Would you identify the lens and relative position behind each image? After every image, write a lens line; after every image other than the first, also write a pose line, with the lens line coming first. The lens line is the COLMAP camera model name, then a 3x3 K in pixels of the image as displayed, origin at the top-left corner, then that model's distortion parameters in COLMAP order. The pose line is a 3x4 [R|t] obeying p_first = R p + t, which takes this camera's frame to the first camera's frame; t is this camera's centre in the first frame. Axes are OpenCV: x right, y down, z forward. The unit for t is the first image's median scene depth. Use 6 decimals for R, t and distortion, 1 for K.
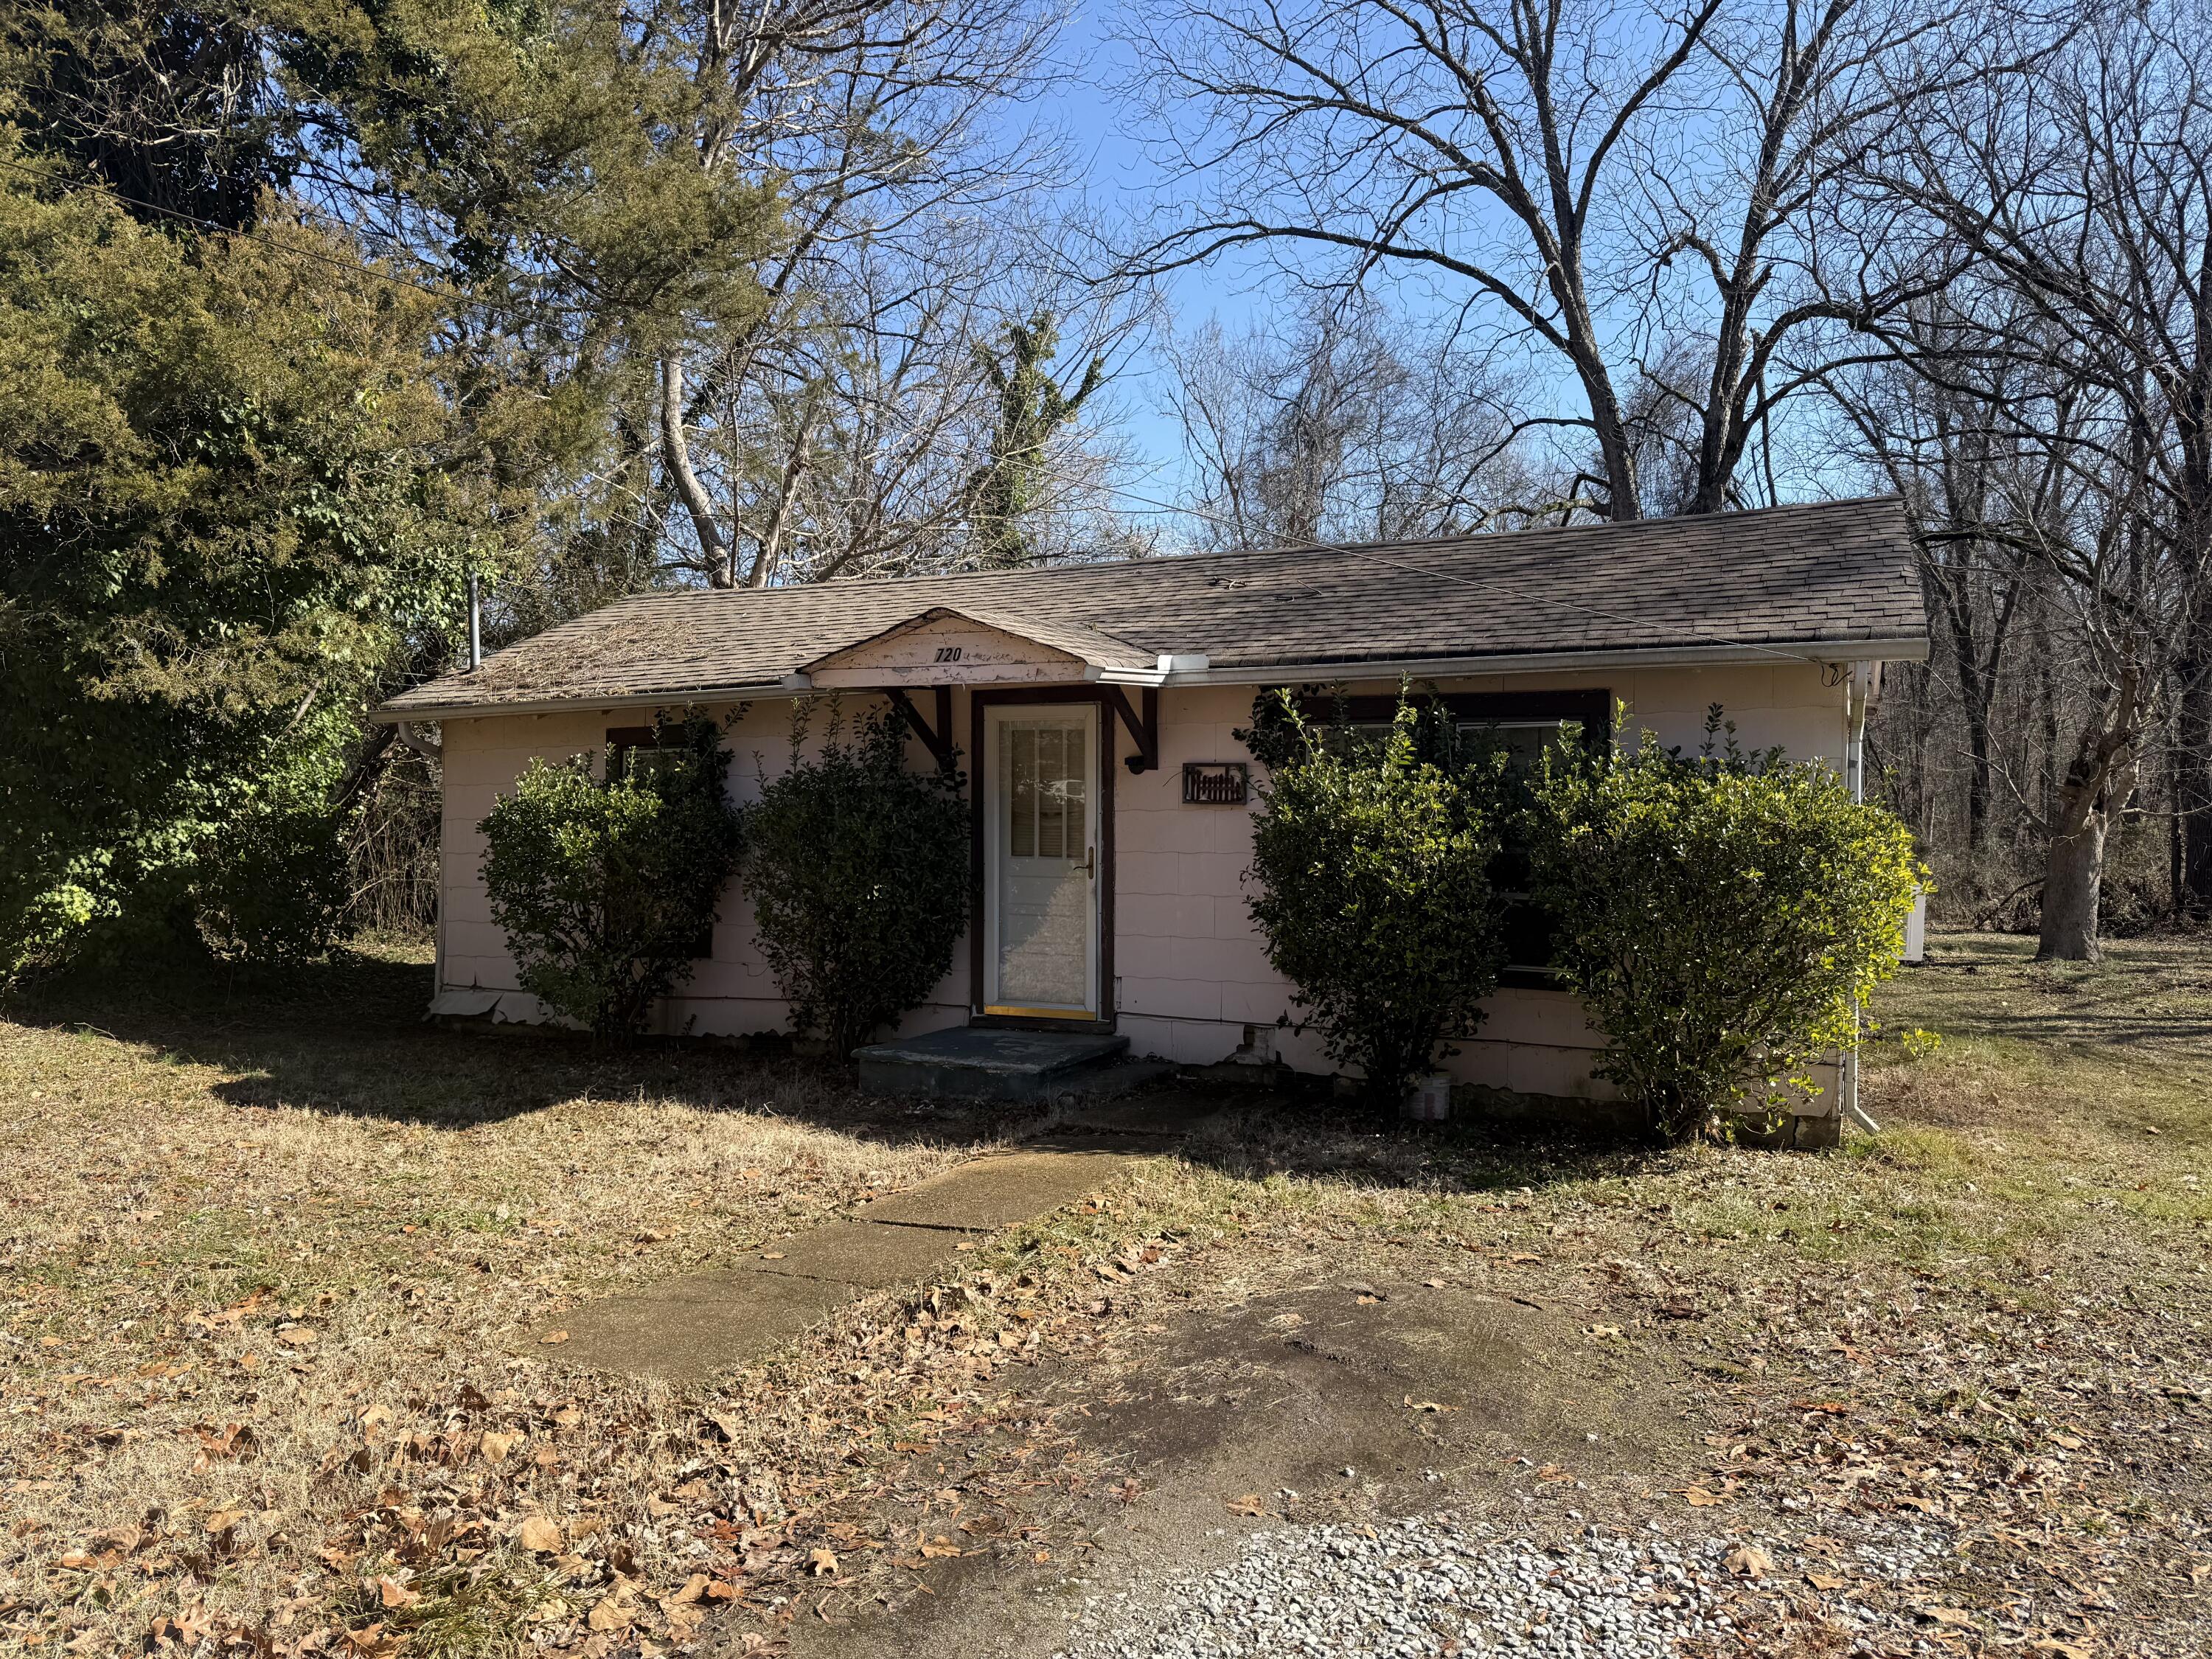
lens RADIAL K [[1552.7, 0, 1106.3], [0, 1552.7, 834.5], [0, 0, 1]] dist [0.024587, -0.011072]
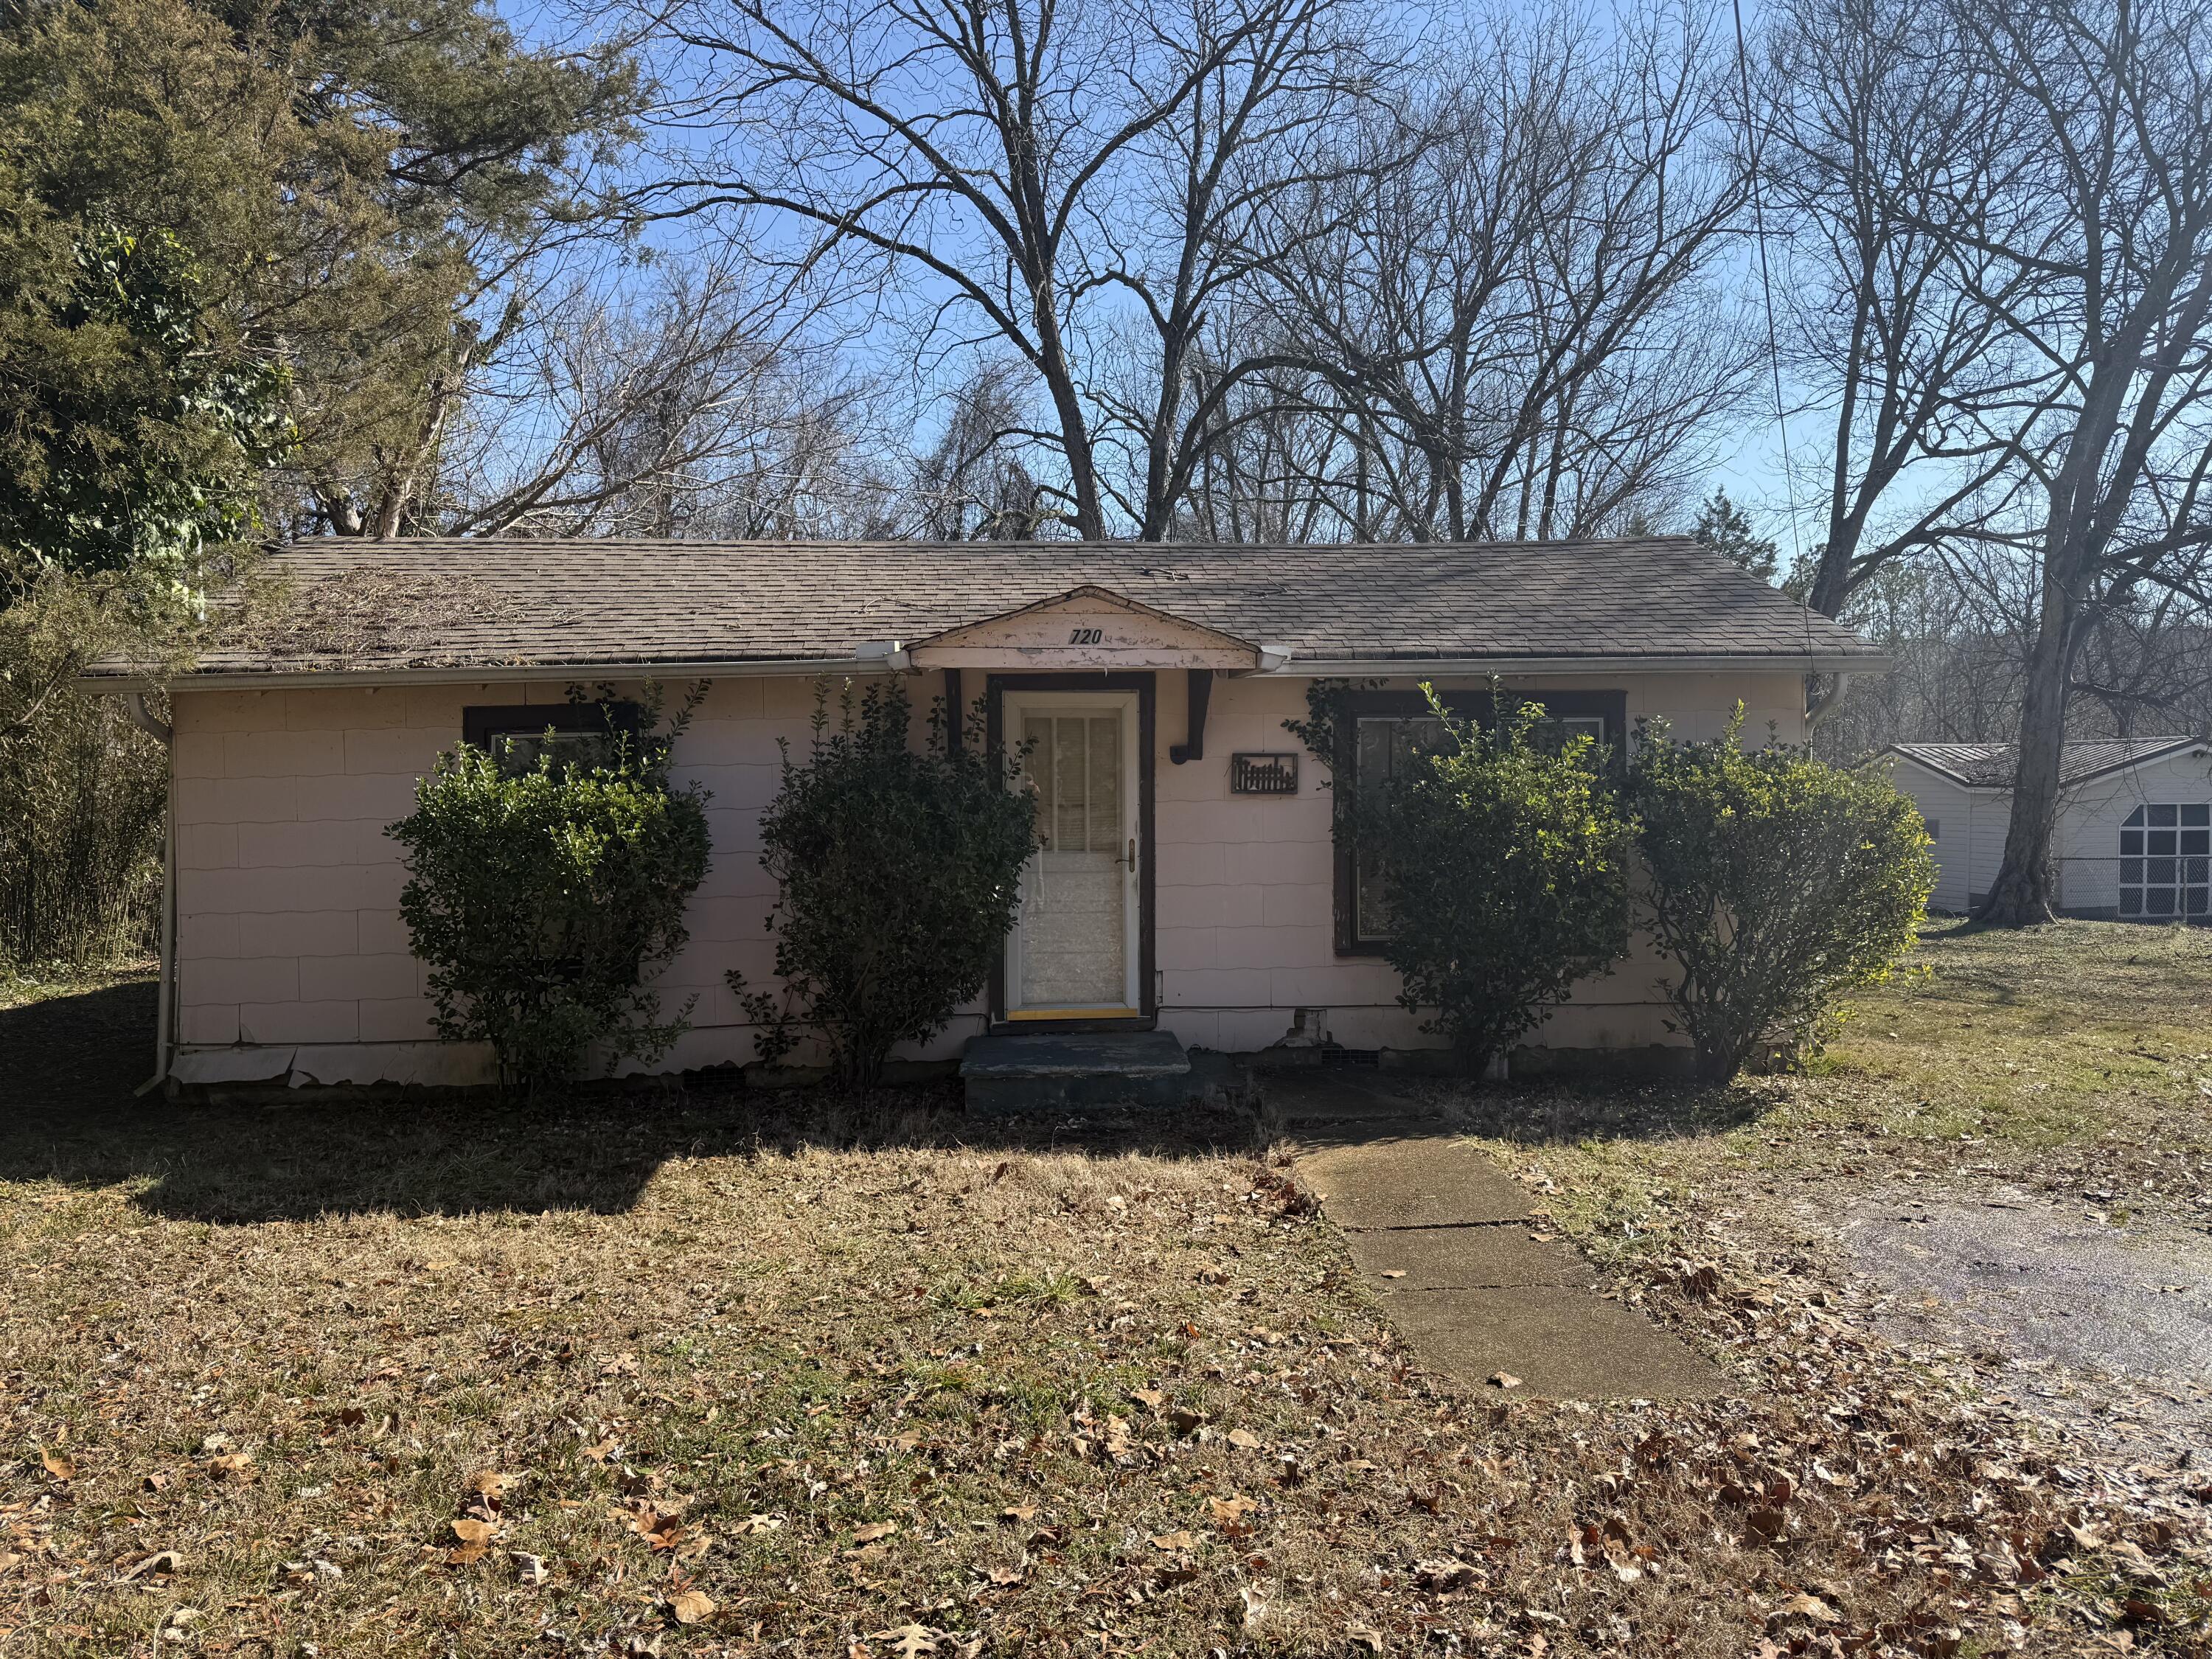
lens RADIAL K [[1552.7, 0, 1104.5], [0, 1552.7, 836.5], [0, 0, 1]] dist [0.024587, -0.011072]
pose [[0.871089, -0.021824, 0.490641, -0.464272], [0.019037, 0.999762, 0.010672, -0.004004], [-0.490757, 0.000044, 0.871297, 0.150272]]
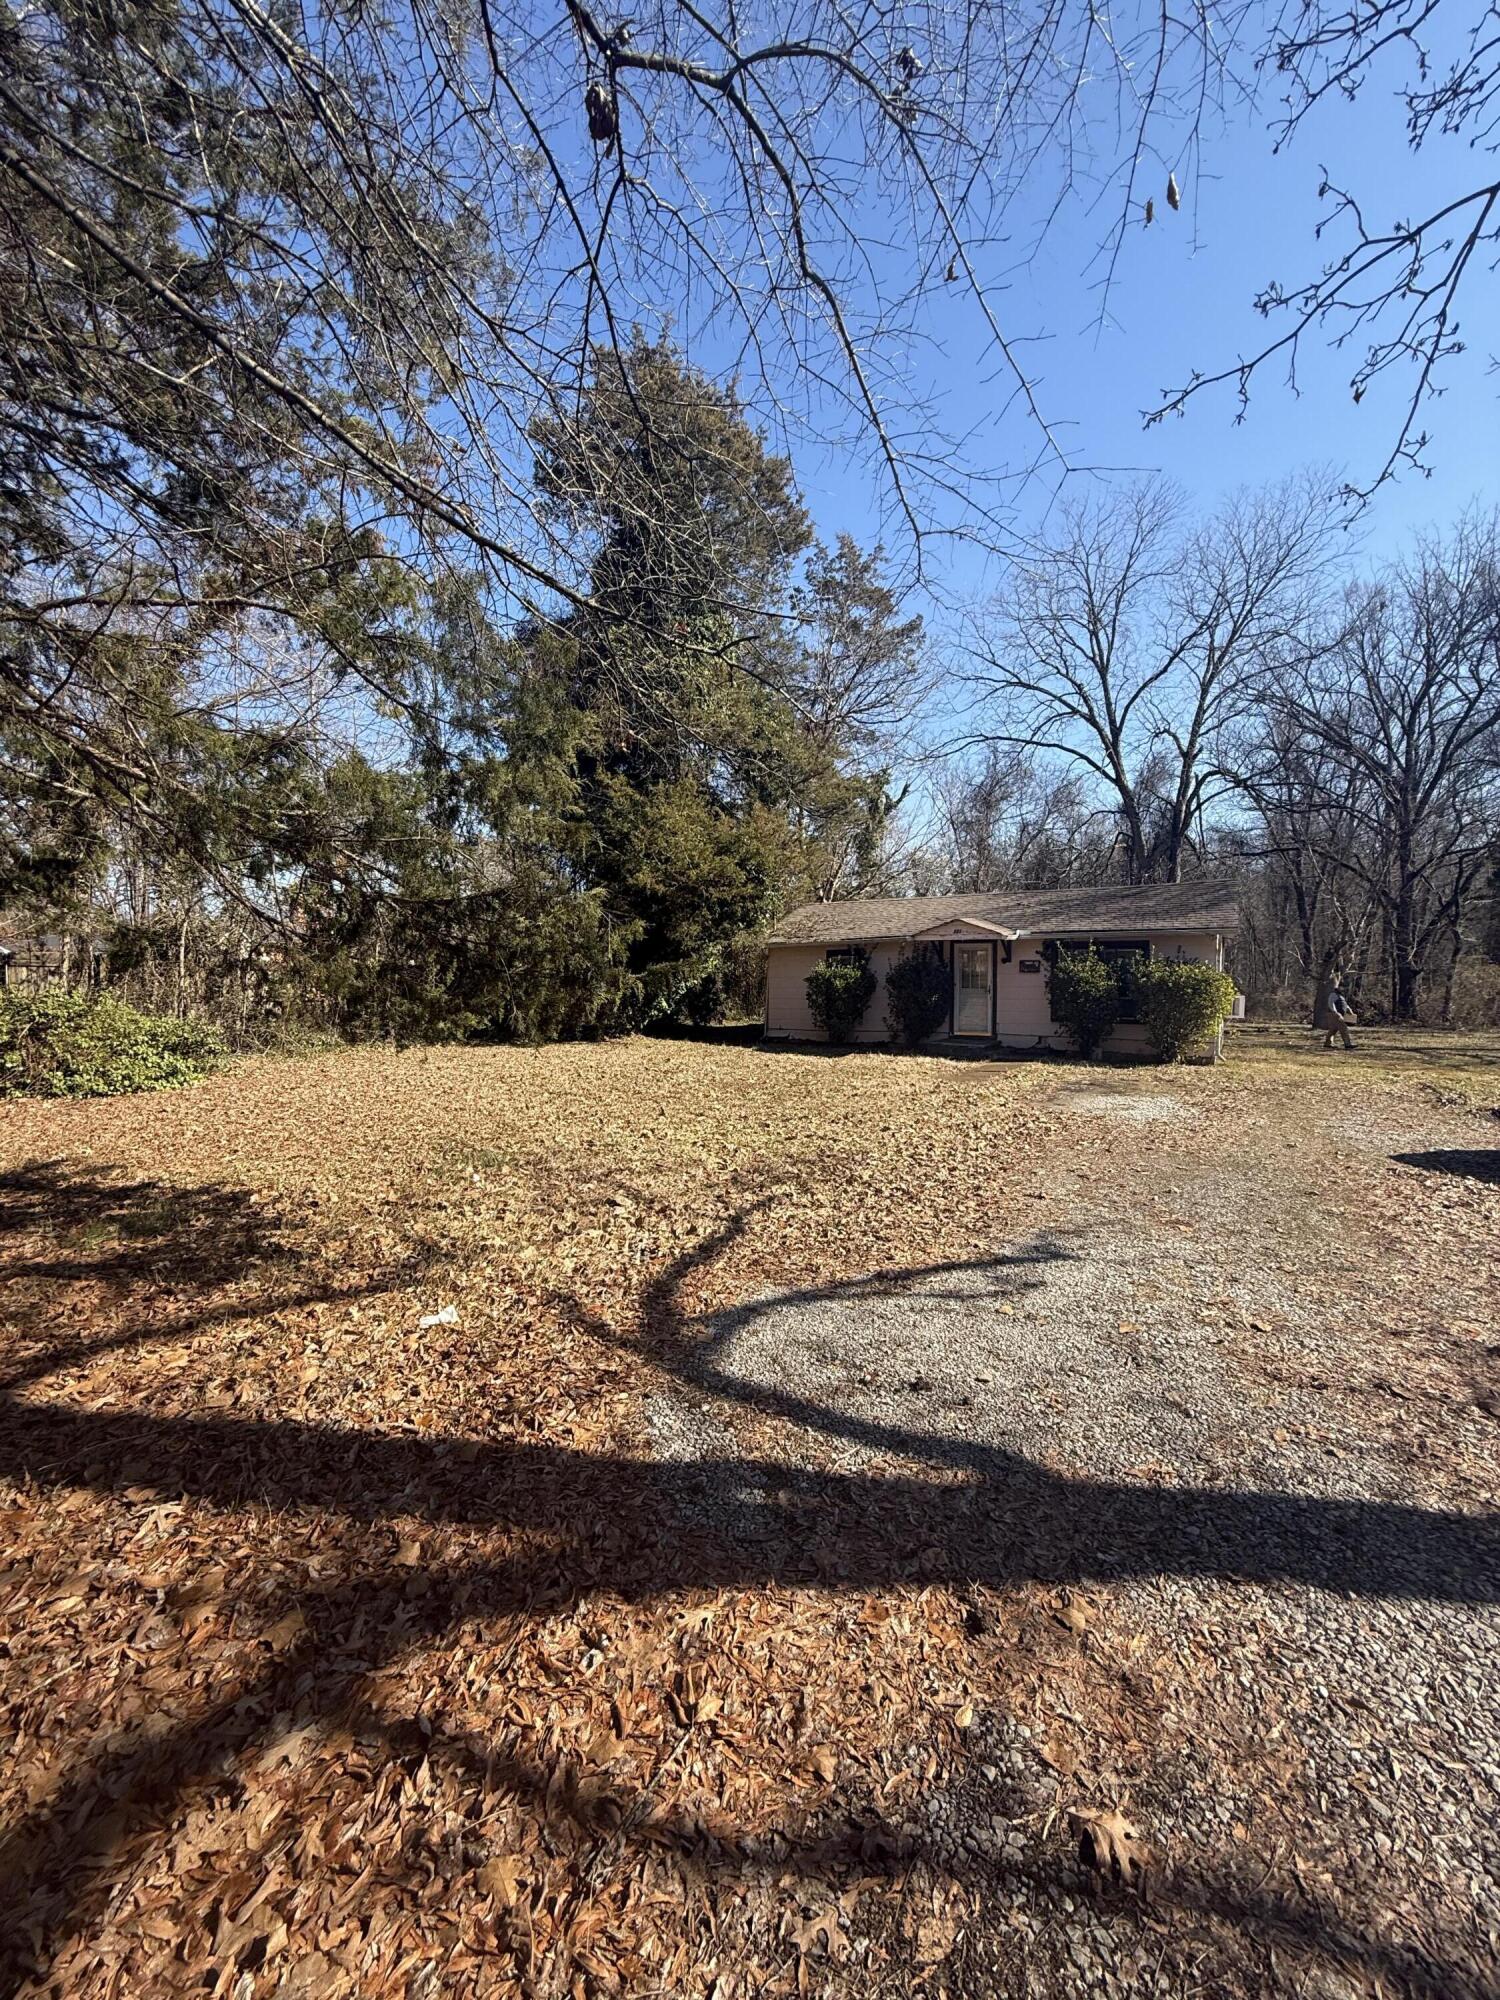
lens RADIAL K [[805.3, 0, 746.3], [0, 805.3, 995.6], [0, 0, 1]] dist [0.000018, 0.000114]
pose [[0.992858, -0.003508, -0.119253, -0.309793], [0.005267, 0.999882, 0.014441, 0.002753], [0.119189, -0.014966, 0.992759, -0.786037]]
